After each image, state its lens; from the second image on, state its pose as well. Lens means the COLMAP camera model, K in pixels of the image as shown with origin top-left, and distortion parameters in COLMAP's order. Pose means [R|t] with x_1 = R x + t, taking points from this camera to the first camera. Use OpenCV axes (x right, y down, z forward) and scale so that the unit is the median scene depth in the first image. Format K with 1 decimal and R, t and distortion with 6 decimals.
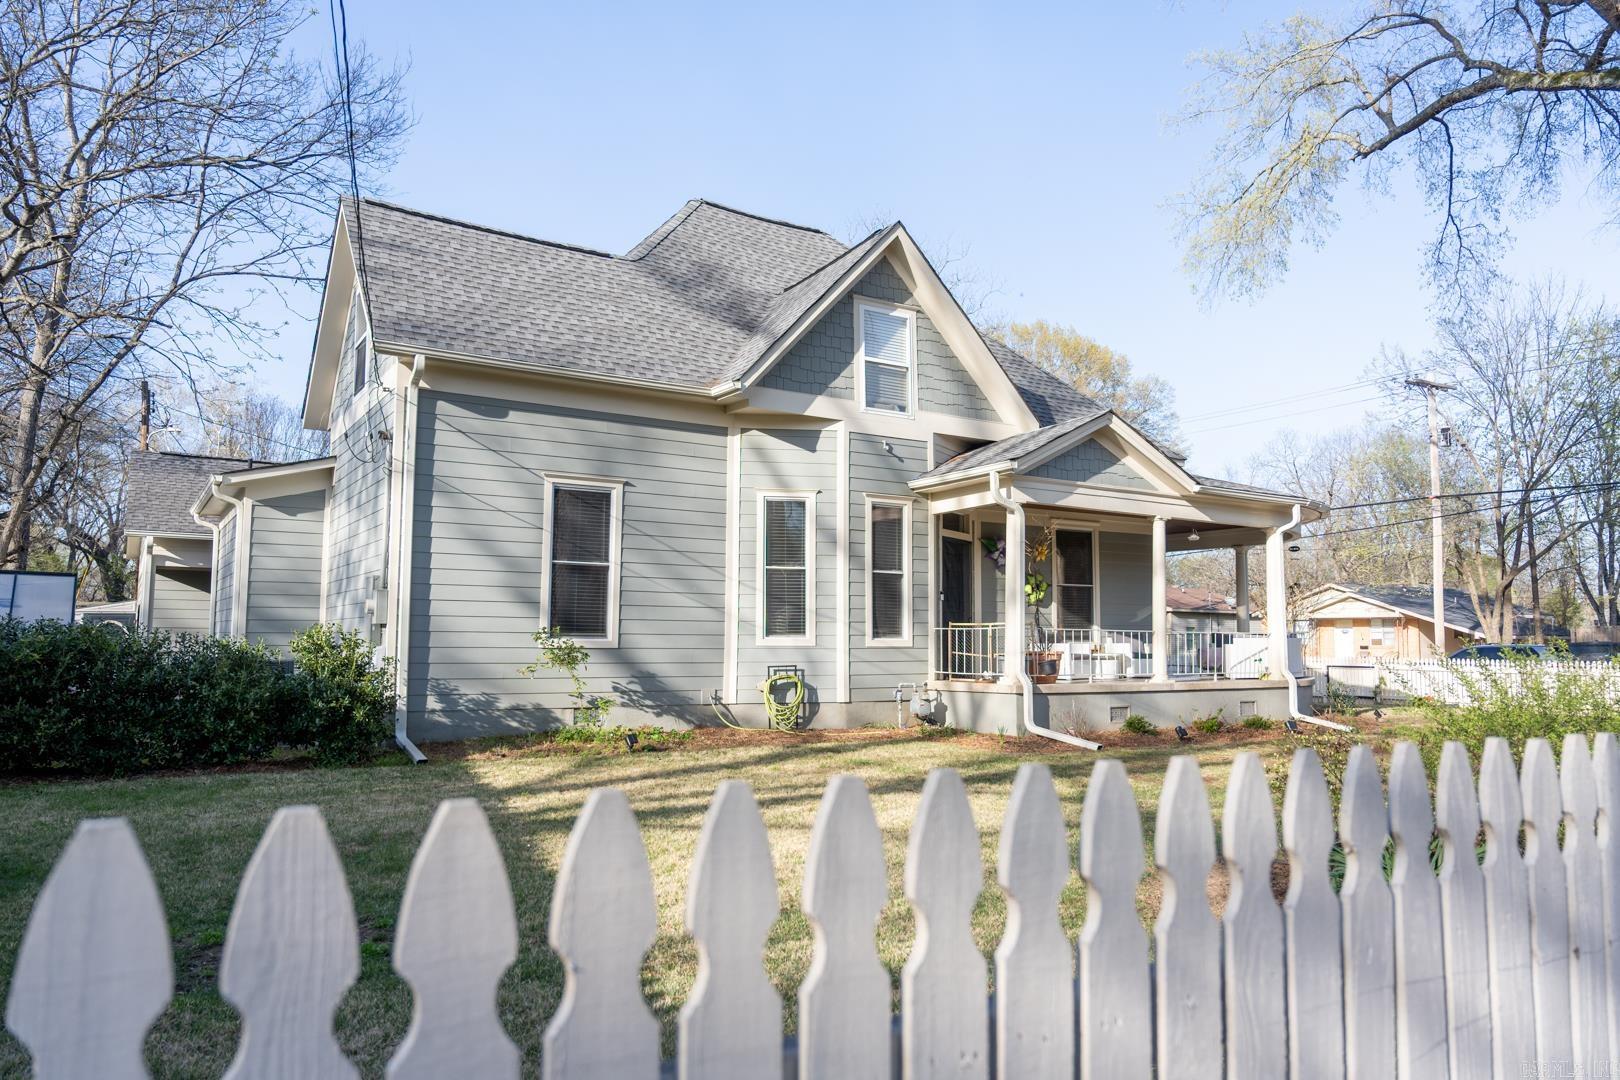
lens RADIAL K [[1125.3, 0, 810.0], [0, 1125.3, 540.0], [0, 0, 1]] dist [-0.003024, 0.001371]
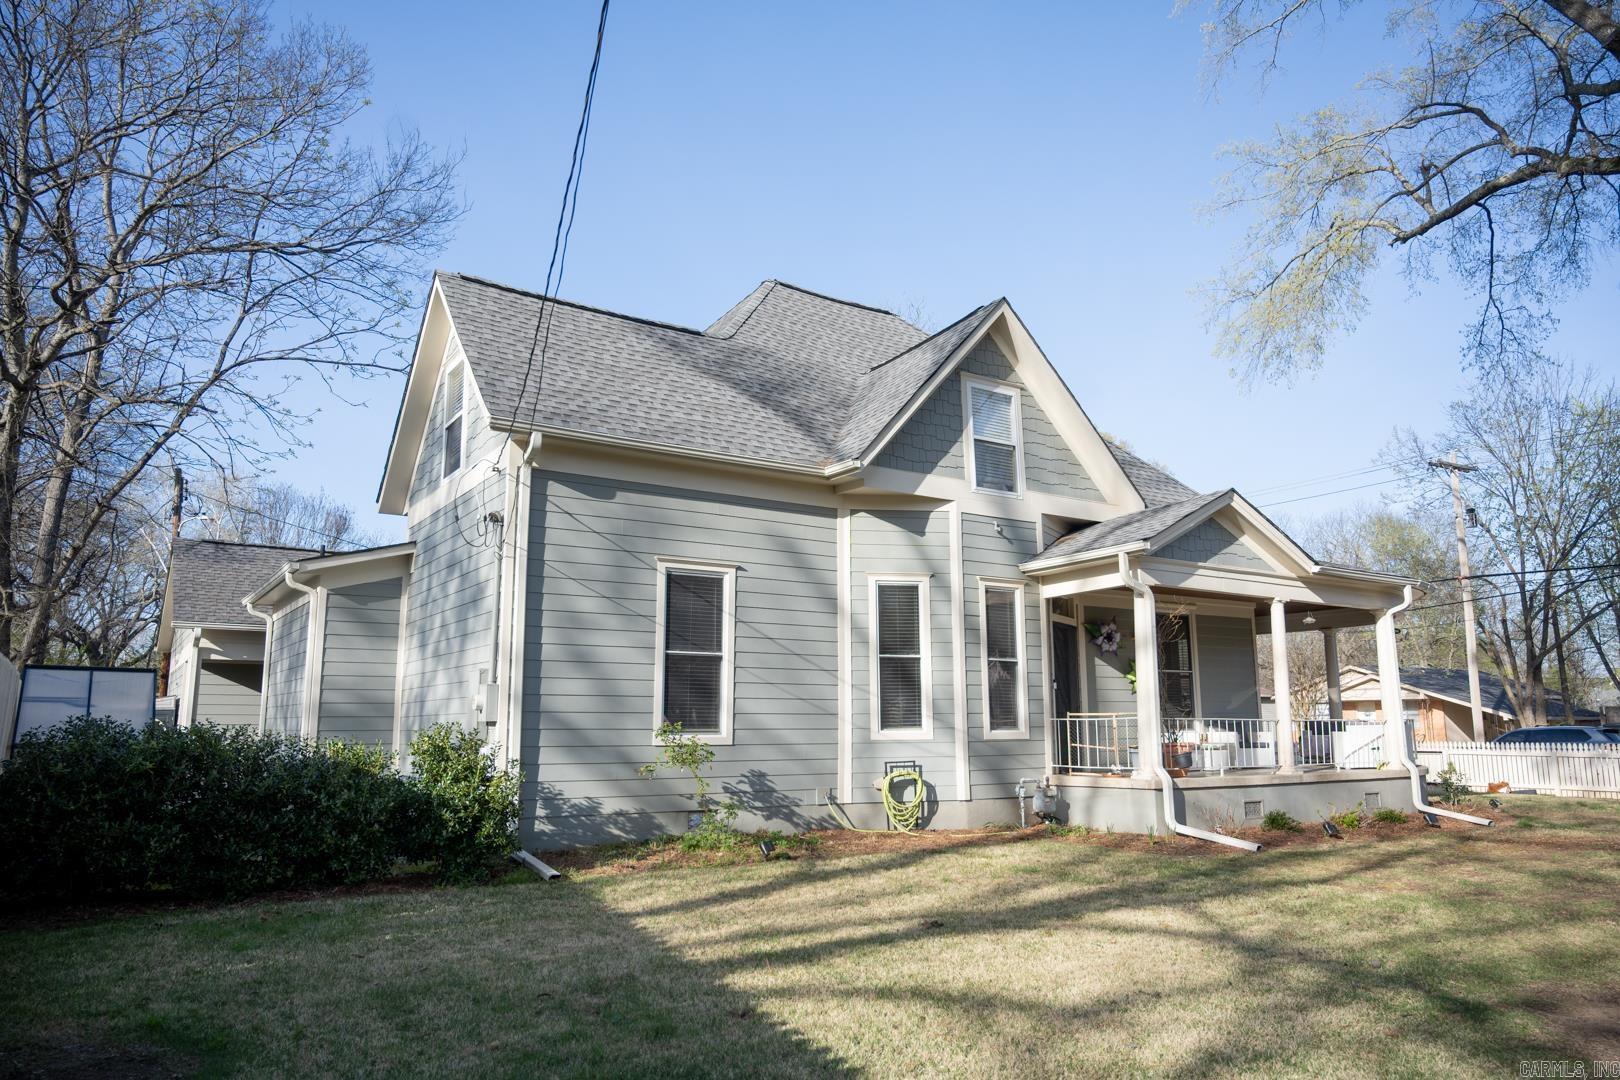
lens RADIAL K [[1108.6, 0, 810.0], [0, 1108.6, 540.0], [0, 0, 1]] dist [-0.004717, 0.002190]
pose [[0.999815, -0.006824, 0.017991, -0.104047], [0.008195, 0.996974, -0.077307, -0.001094], [-0.017409, 0.077440, 0.996845, 0.061391]]
